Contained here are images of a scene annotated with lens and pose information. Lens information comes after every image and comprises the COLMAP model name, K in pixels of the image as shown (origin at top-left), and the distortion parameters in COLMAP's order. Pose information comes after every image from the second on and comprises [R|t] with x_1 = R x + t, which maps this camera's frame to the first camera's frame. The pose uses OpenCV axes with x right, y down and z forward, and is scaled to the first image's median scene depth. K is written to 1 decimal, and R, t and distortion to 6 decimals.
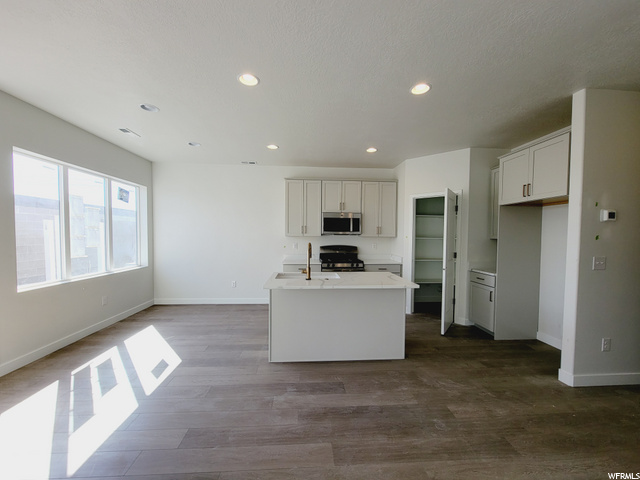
lens RADIAL K [[260.2, 0, 324.4], [0, 260.2, 243.0], [0, 0, 1]] dist [-0.001494, -0.000148]
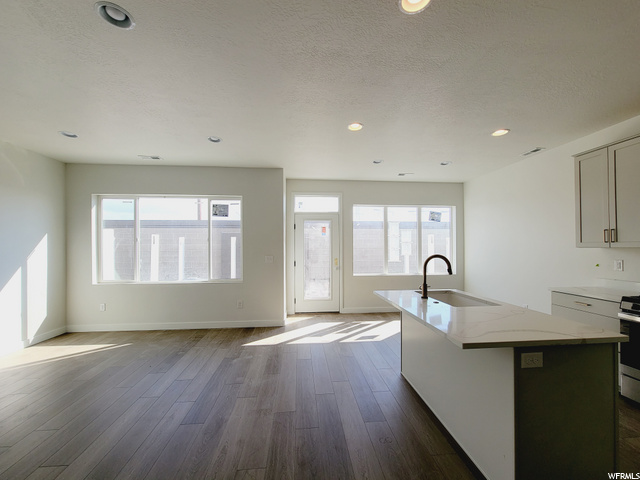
lens RADIAL K [[260.2, 0, 324.8], [0, 260.2, 243.0], [0, 0, 1]] dist [-0.001494, -0.000148]
pose [[0.020470, -0.021726, -0.999554, 0.494875], [-0.025094, 0.999438, -0.022238, -0.008902], [0.999476, 0.025538, 0.019913, 0.414173]]
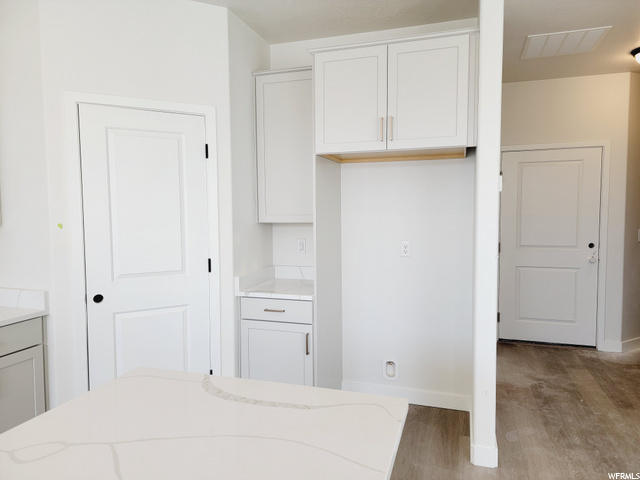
lens RADIAL K [[444.8, 0, 321.4], [0, 444.8, 236.3], [0, 0, 1]] dist [0.042575, -0.018501]
pose [[0.383872, -0.071217, 0.920636, -0.065703], [0.044493, 0.997290, 0.058595, -0.029351], [-0.922314, 0.018469, 0.386000, 0.503656]]
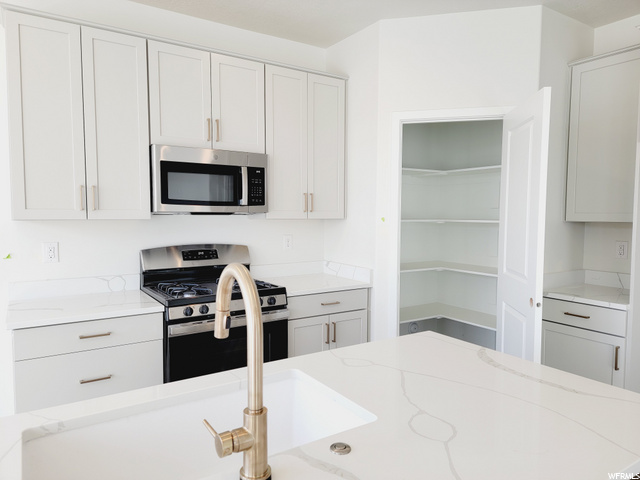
lens RADIAL K [[444.8, 0, 318.7], [0, 444.8, 237.6], [0, 0, 1]] dist [0.042575, -0.018501]
pose [[0.880826, -0.032605, 0.472316, -0.096956], [0.019933, 0.999295, 0.031810, -0.018392], [-0.473020, -0.018604, 0.880855, 0.448015]]
